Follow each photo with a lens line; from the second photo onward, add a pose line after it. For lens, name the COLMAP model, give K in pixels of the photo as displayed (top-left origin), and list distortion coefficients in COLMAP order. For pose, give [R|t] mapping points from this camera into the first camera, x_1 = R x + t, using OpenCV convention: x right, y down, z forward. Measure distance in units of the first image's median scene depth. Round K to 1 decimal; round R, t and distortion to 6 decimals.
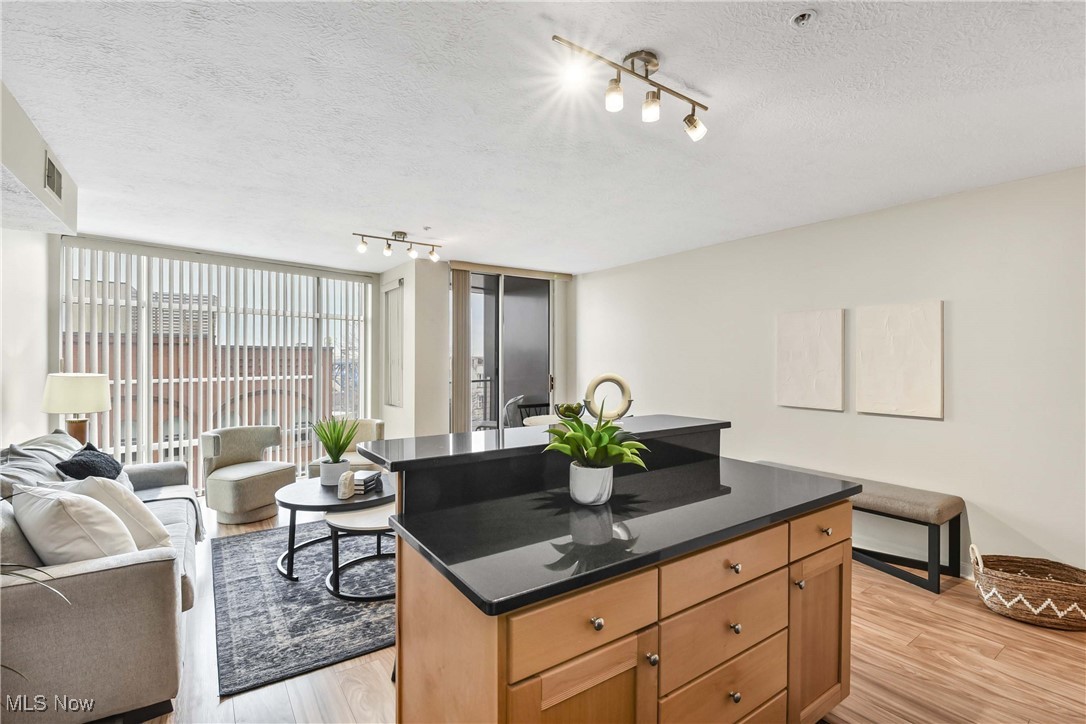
lens RADIAL K [[485.1, 0, 546.6], [0, 485.1, 359.4], [0, 0, 1]] dist [-0.002960, -0.009274]
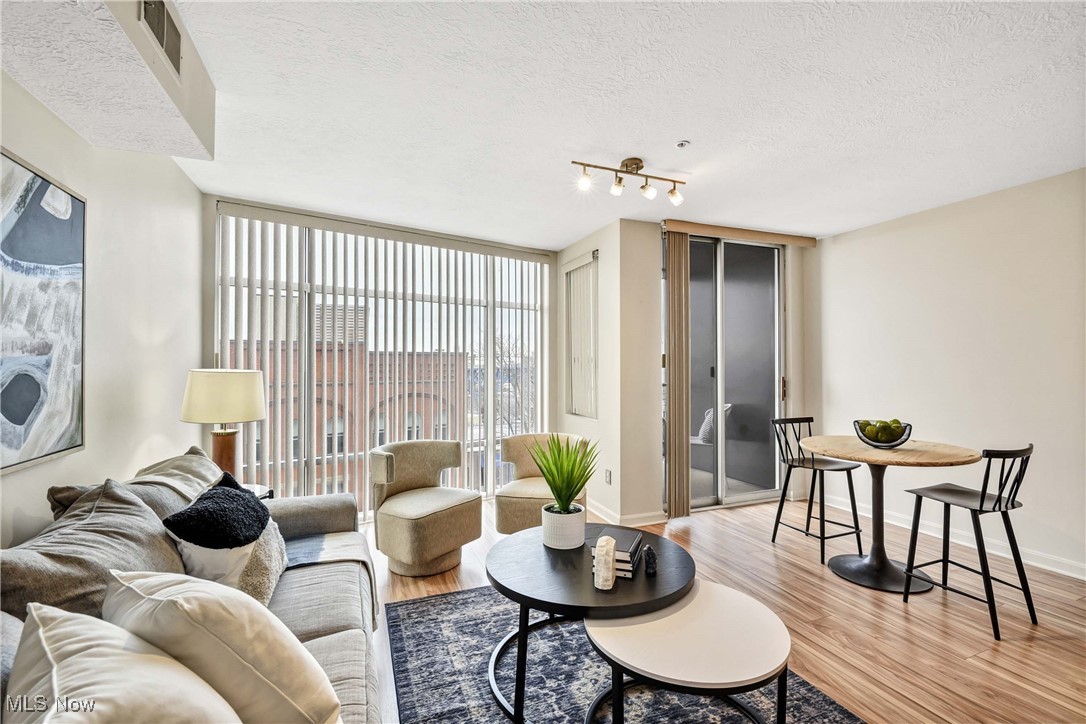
lens RADIAL K [[485.1, 0, 546.6], [0, 485.1, 359.4], [0, 0, 1]] dist [-0.002960, -0.009274]
pose [[0.970030, -0.006282, -0.242905, -0.290814], [0.003764, 0.999934, -0.010827, 0.022500], [0.242957, 0.009588, 0.969990, 0.365397]]
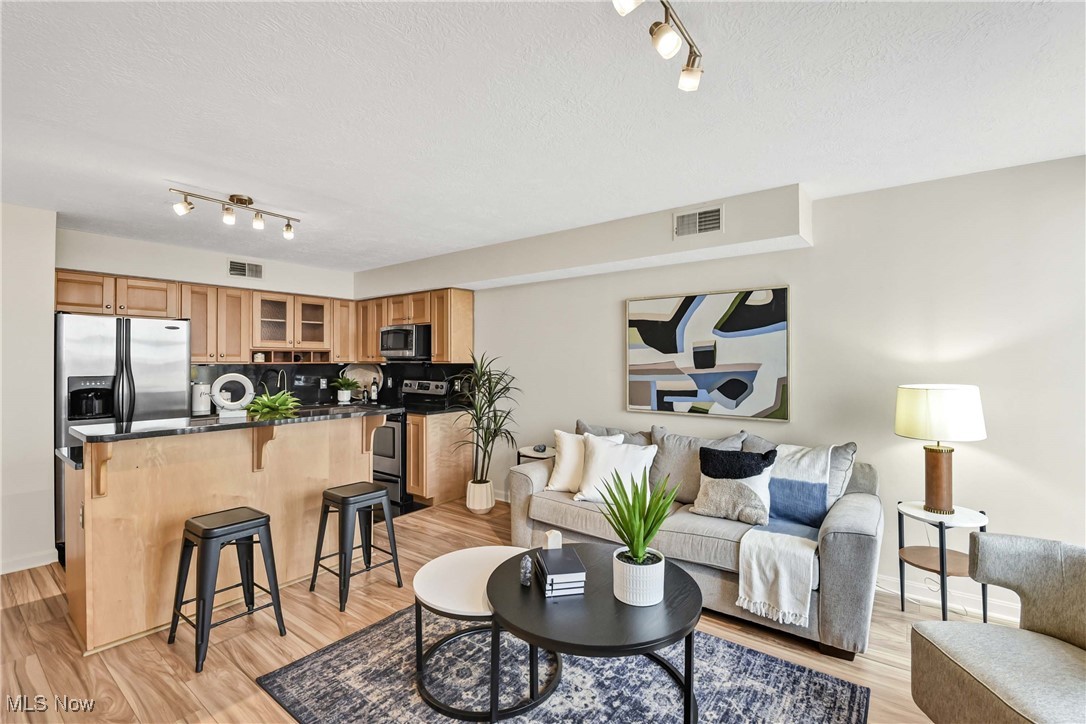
lens RADIAL K [[485.1, 0, 546.6], [0, 485.1, 359.4], [0, 0, 1]] dist [-0.002960, -0.009274]
pose [[-0.954208, -0.006577, -0.299071, -0.167884], [-0.004344, 0.999958, -0.008129, -0.003927], [0.299112, -0.006457, -0.954196, 1.419255]]
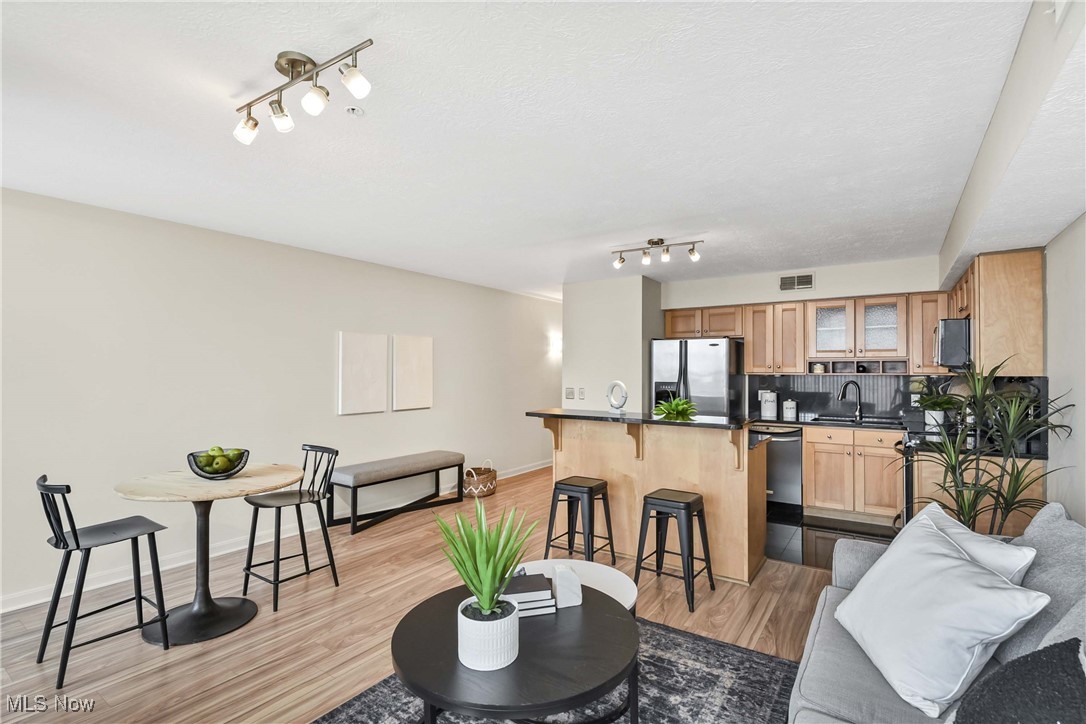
lens RADIAL K [[517.3, 0, 556.9], [0, 517.3, 360.8], [0, 0, 1]] dist [-0.002472, -0.000239]
pose [[-0.363246, 0.012399, 0.931611, -0.866035], [-0.009352, 0.999813, -0.016953, -0.007338], [-0.931646, -0.014870, -0.363062, 1.067014]]
